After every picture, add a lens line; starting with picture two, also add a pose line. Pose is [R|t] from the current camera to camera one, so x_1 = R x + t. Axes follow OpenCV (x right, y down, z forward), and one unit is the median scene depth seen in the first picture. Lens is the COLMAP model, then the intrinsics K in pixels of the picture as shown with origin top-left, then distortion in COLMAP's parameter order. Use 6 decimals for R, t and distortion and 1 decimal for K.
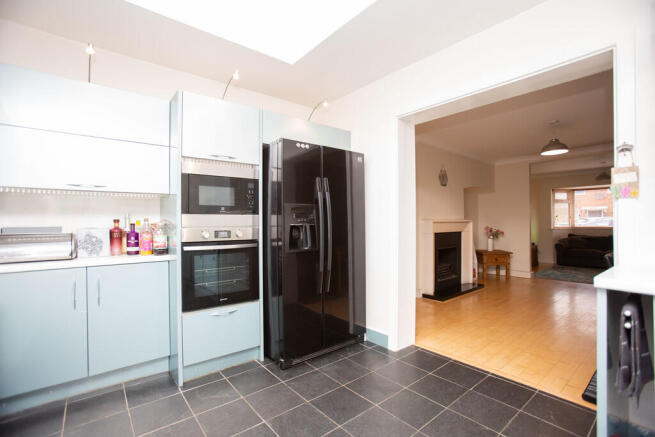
lens RADIAL K [[302.4, 0, 326.2], [0, 302.4, 221.6], [0, 0, 1]] dist [-0.043082, 0.000270]
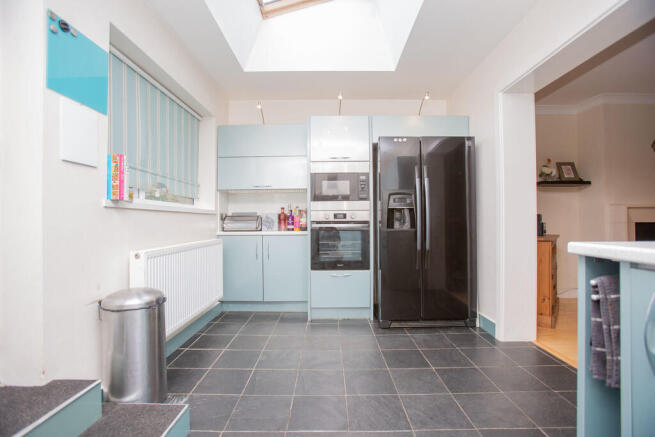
lens RADIAL K [[289.7, 0, 327.5], [0, 289.7, 218.5], [0, 0, 1]] dist [-0.000113, 0.000188]
pose [[0.798993, -0.003707, -0.601329, 0.353198], [0.004133, 0.999991, -0.000672, 0.048694], [0.601326, -0.001949, 0.799001, -0.056365]]
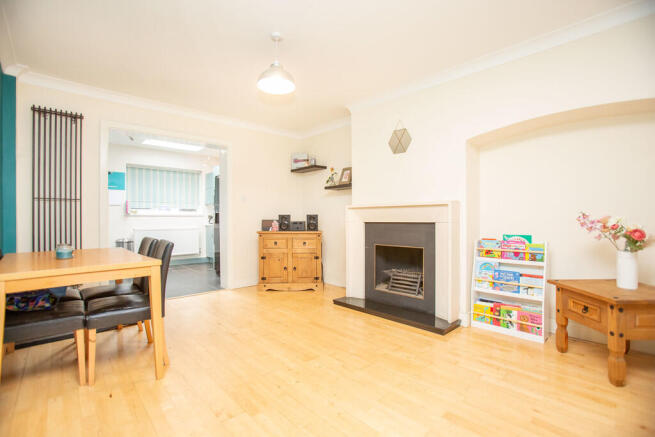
lens RADIAL K [[302.4, 0, 326.2], [0, 302.4, 221.6], [0, 0, 1]] dist [-0.043082, 0.000270]
pose [[0.075892, 0.008323, -0.997081, 2.125330], [0.001008, 0.999964, 0.008423, 0.055129], [0.997116, -0.001645, 0.075881, 1.613548]]
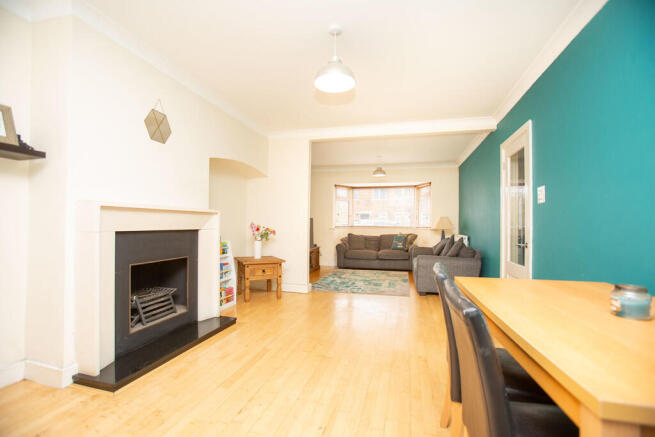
lens RADIAL K [[302.4, 0, 326.2], [0, 302.4, 221.6], [0, 0, 1]] dist [-0.043082, 0.000270]
pose [[0.811874, 0.012977, 0.583689, 0.679725], [-0.011203, 0.999915, -0.006649, 0.040193], [-0.583726, -0.001141, 0.811950, 0.856421]]
